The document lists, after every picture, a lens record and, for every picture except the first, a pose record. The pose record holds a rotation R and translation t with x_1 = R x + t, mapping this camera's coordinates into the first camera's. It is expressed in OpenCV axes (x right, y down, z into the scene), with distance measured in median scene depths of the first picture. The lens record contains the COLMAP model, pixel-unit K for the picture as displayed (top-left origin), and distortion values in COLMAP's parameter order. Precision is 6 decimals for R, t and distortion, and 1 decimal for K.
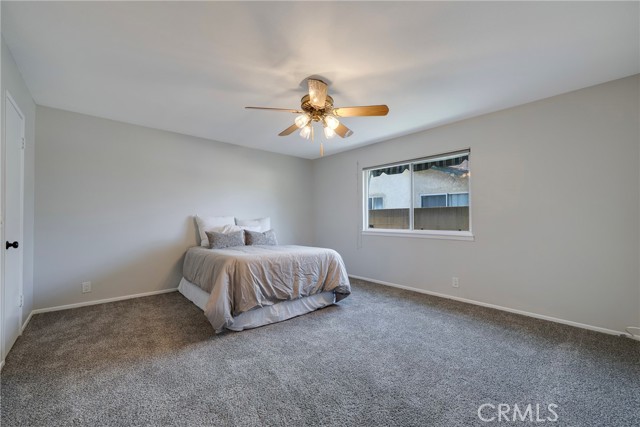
lens RADIAL K [[254.6, 0, 319.5], [0, 254.6, 215.8], [0, 0, 1]] dist [0.001386, 0.000094]
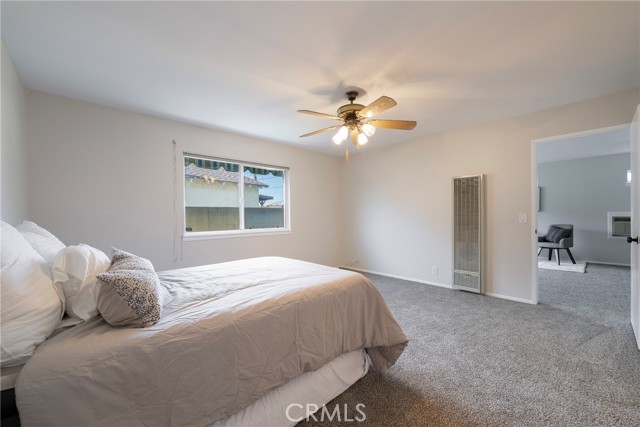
lens RADIAL K [[254.6, 0, 319.5], [0, 254.6, 215.8], [0, 0, 1]] dist [0.001386, 0.000094]
pose [[-0.027221, -0.002090, 0.999627, -0.660527], [0.002751, 0.999994, 0.002166, -0.001478], [-0.999626, 0.002809, -0.027215, 0.707831]]
